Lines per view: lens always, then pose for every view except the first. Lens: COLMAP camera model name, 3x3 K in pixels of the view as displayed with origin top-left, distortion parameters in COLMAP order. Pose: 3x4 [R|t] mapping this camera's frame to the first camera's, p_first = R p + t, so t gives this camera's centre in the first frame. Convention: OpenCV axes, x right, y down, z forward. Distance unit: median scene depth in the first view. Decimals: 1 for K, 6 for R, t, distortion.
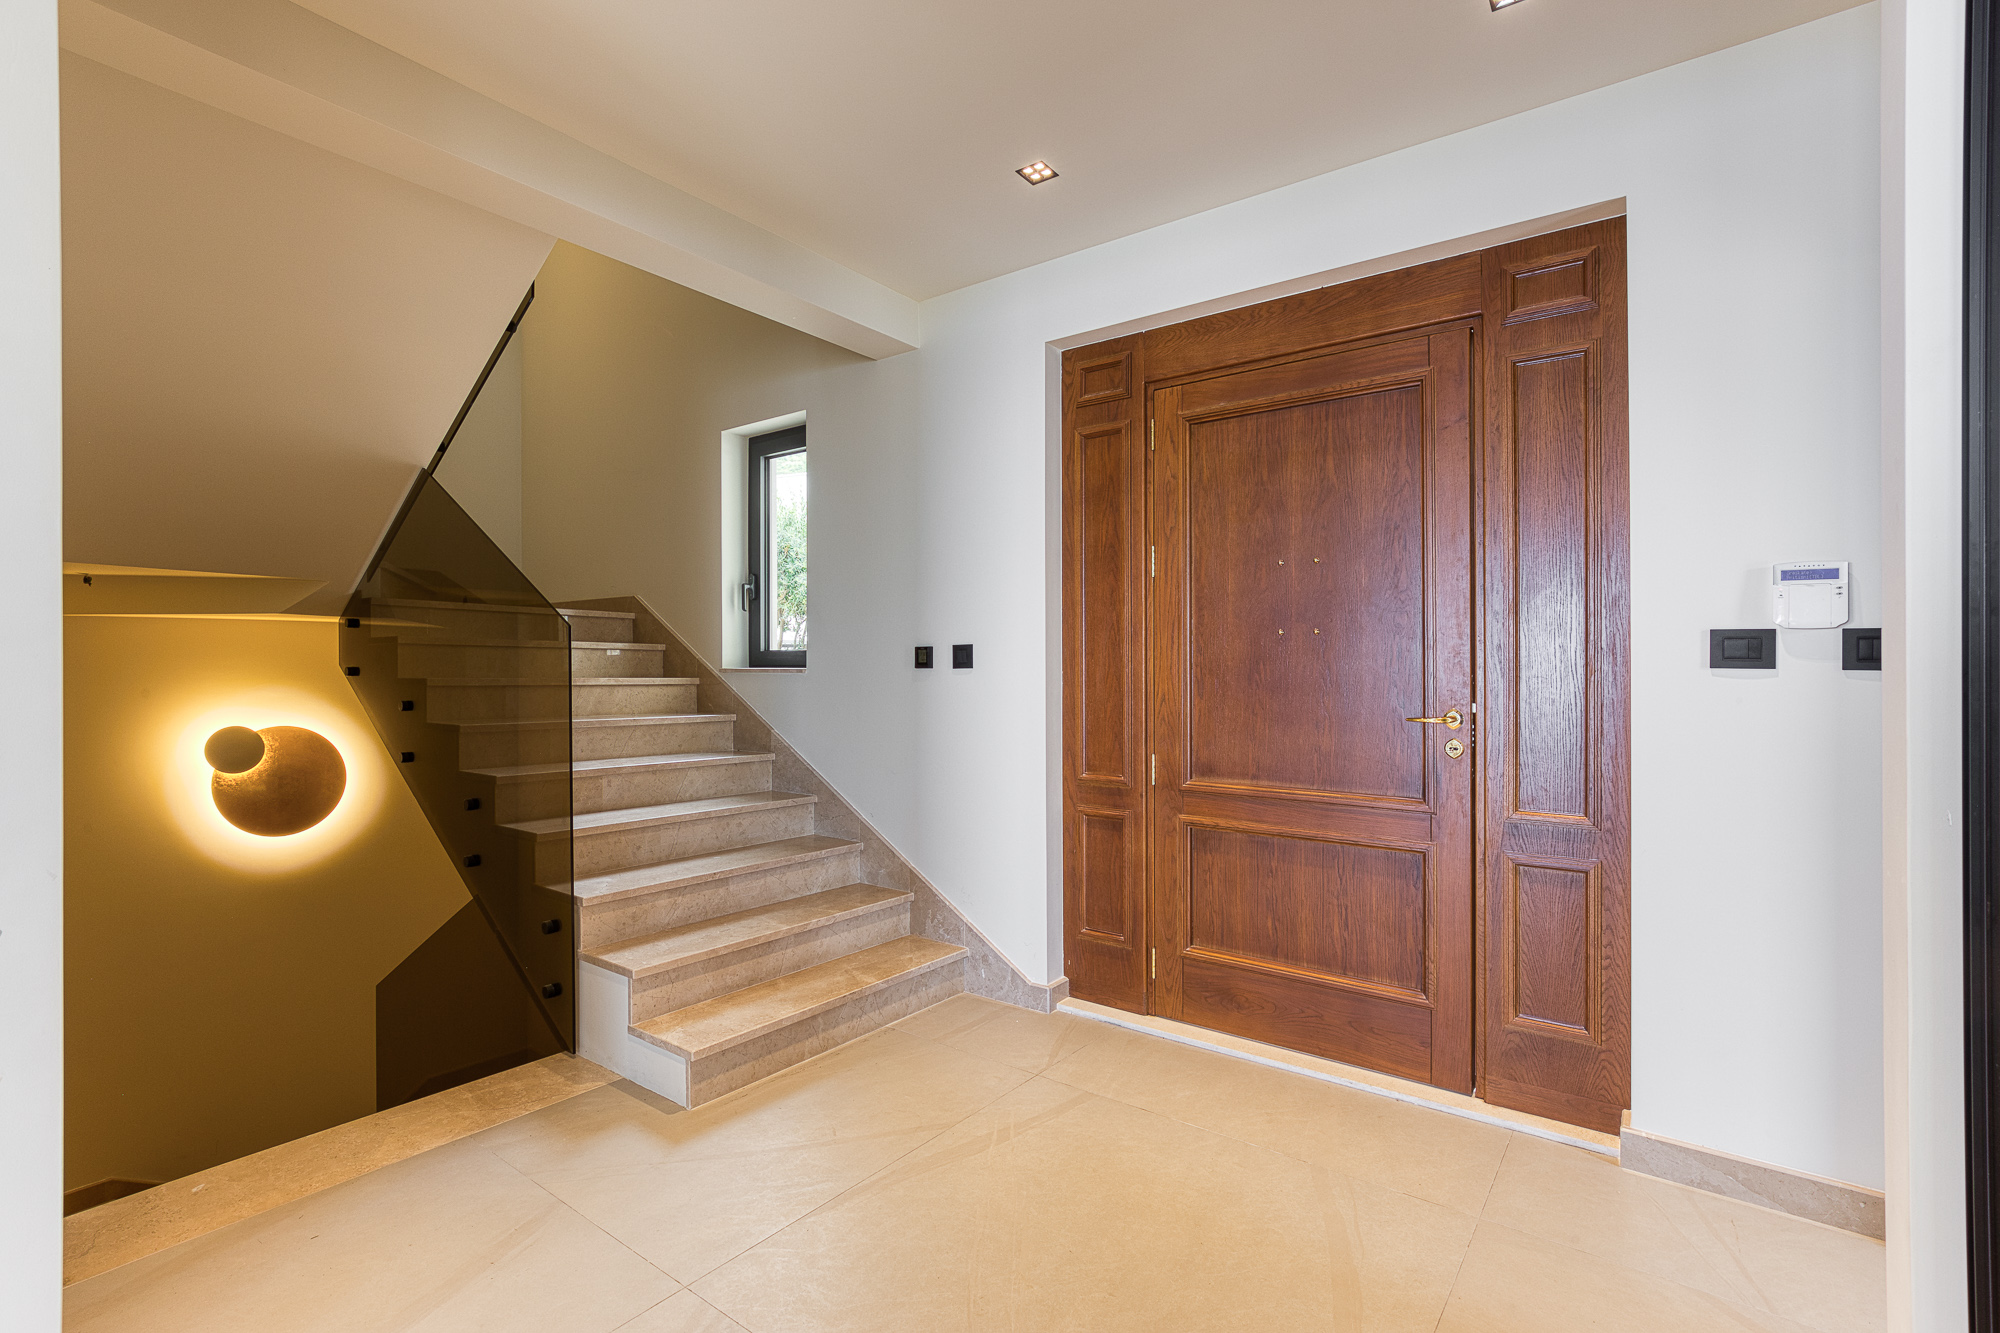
lens RADIAL K [[921.5, 0, 1024.9], [0, 921.5, 680.7], [0, 0, 1]] dist [-0.010916, 0.005544]
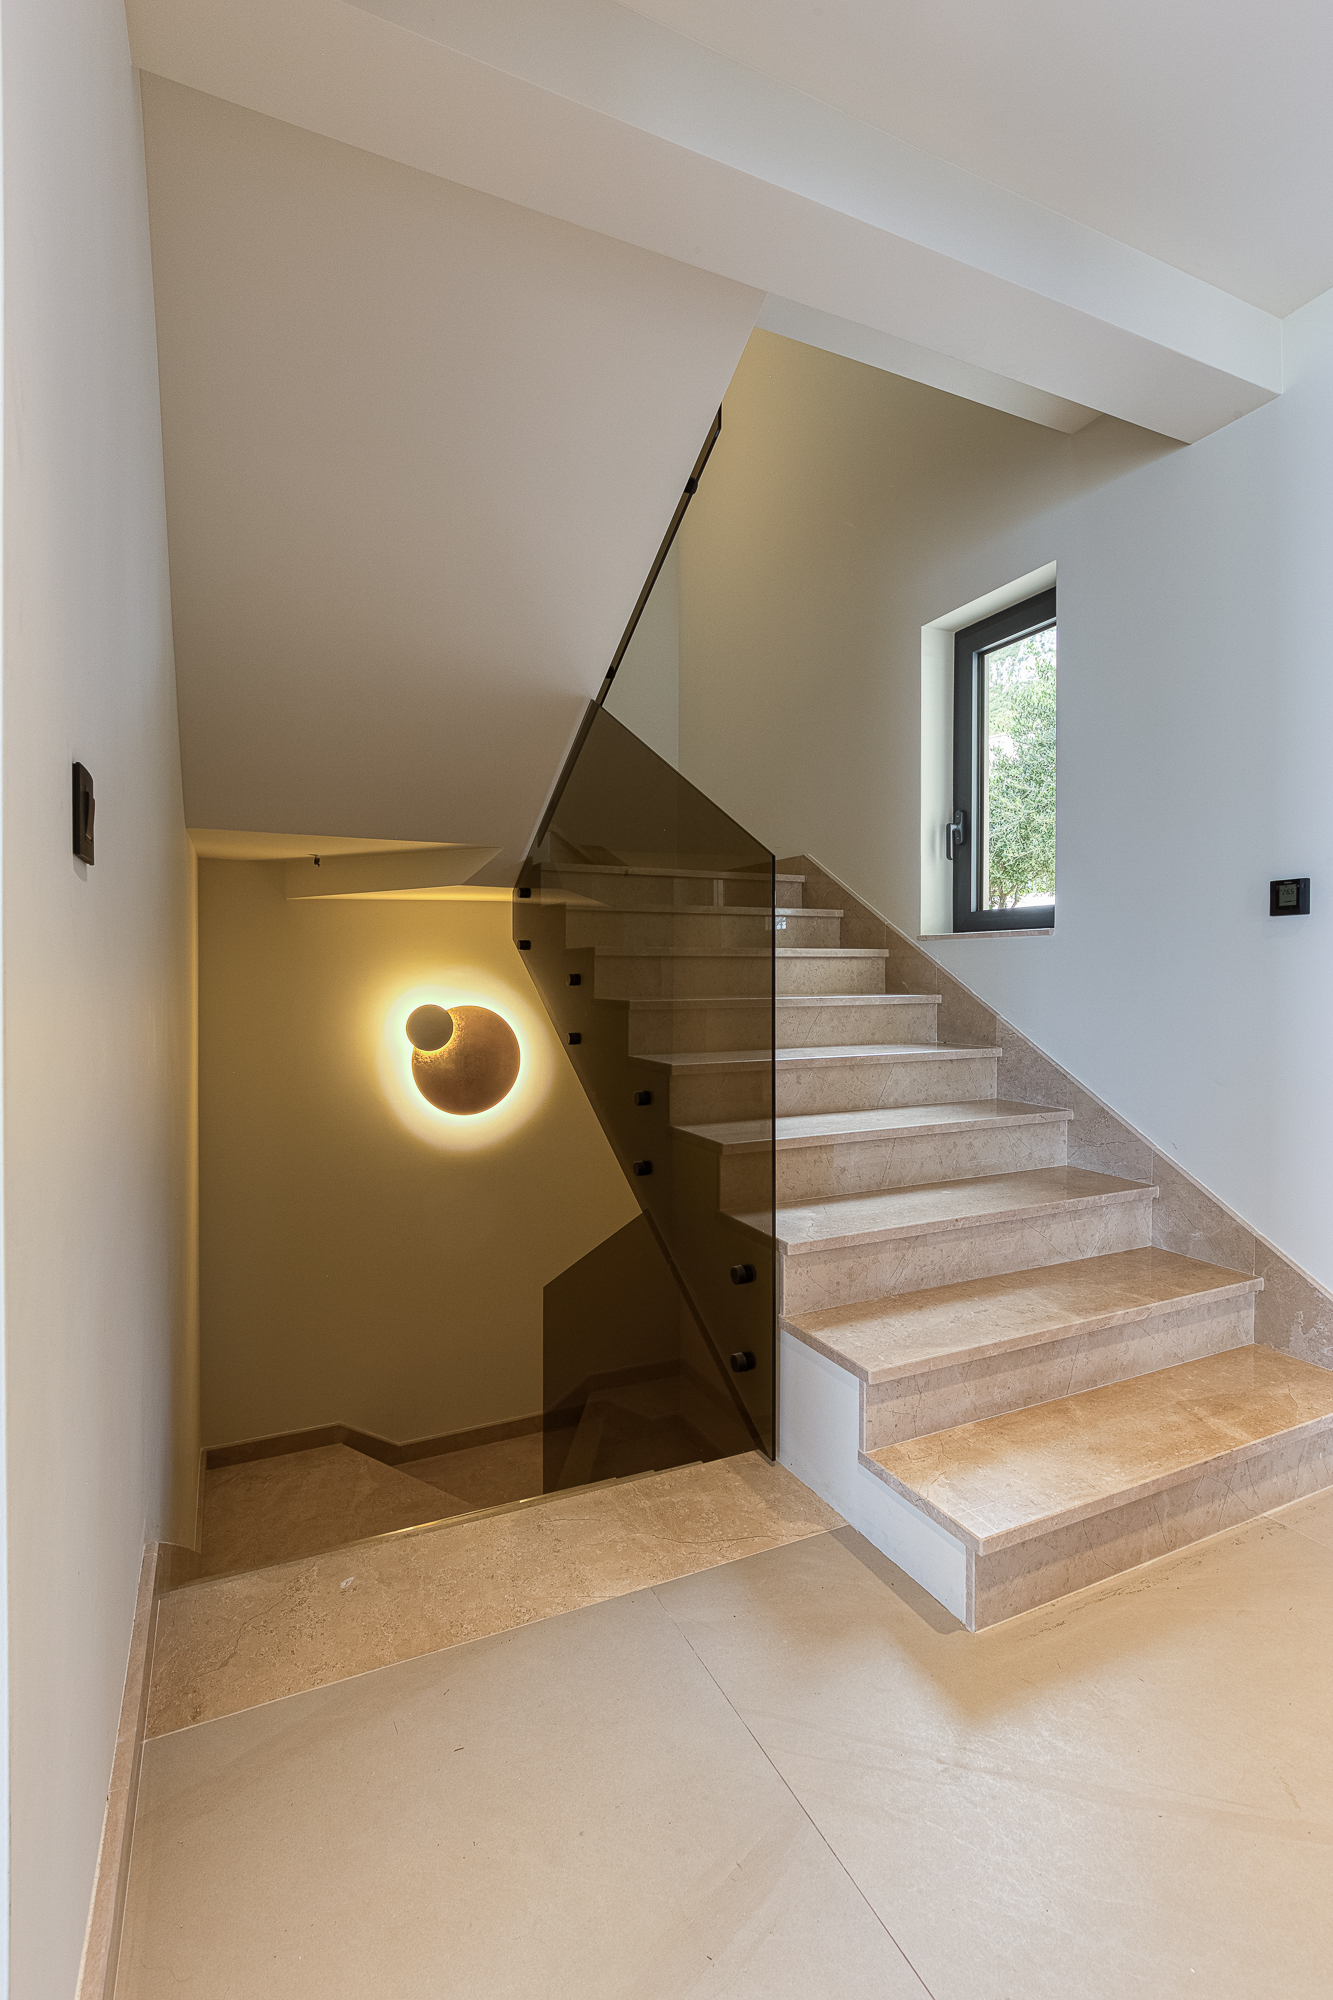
lens RADIAL K [[934.4, 0, 730.7], [0, 934.4, 973.9], [0, 0, 1]] dist [-0.011939, 0.001464]
pose [[0.911805, 0.000235, -0.410624, -0.198180], [-0.002670, 0.999982, -0.005358, 0.030282], [0.410616, 0.005982, 0.911789, 0.288022]]
